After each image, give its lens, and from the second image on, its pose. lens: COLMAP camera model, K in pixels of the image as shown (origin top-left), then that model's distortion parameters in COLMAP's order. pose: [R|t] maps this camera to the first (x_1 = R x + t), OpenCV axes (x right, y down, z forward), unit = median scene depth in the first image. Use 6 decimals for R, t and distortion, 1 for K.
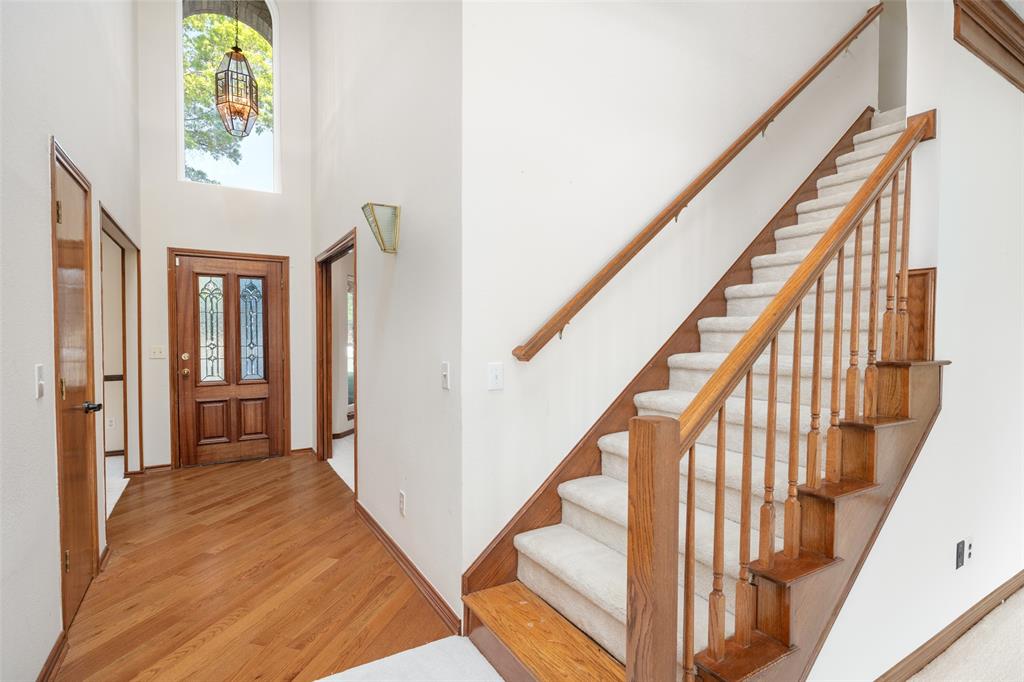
lens RADIAL K [[501.0, 0, 512.0], [0, 501.0, 341.0], [0, 0, 1]] dist [0.000552, -0.000086]
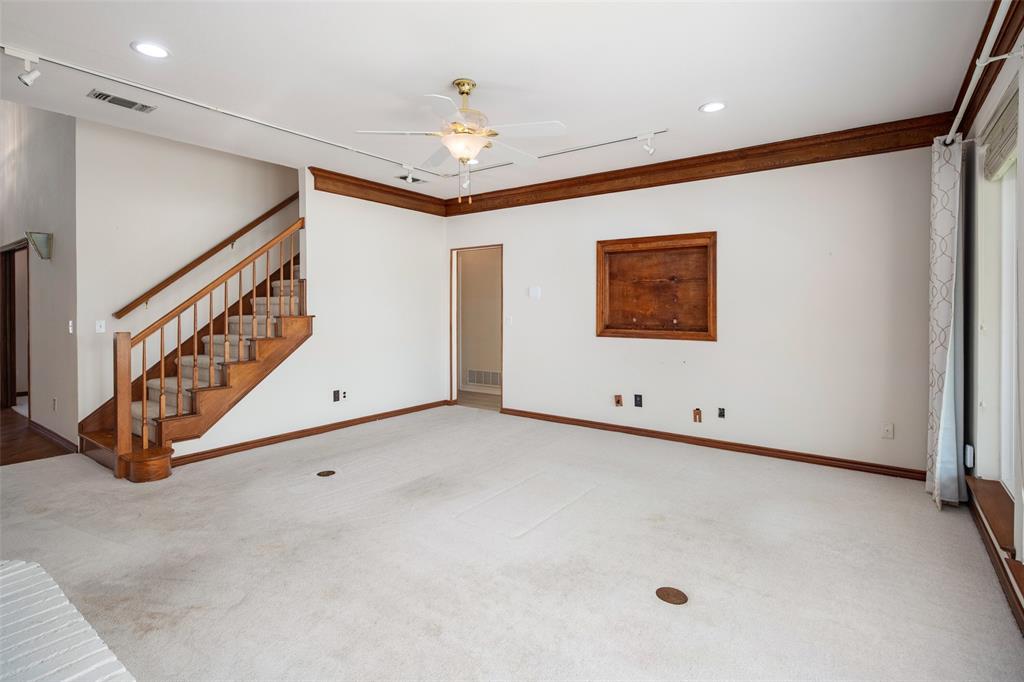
lens RADIAL K [[501.0, 0, 507.8], [0, 501.0, 308.1], [0, 0, 1]] dist [0.000523, -0.000835]
pose [[0.924426, -0.004612, 0.381334, 0.739525], [0.010599, 0.999851, -0.013603, 0.042766], [-0.381215, 0.016616, 0.924337, -1.559568]]
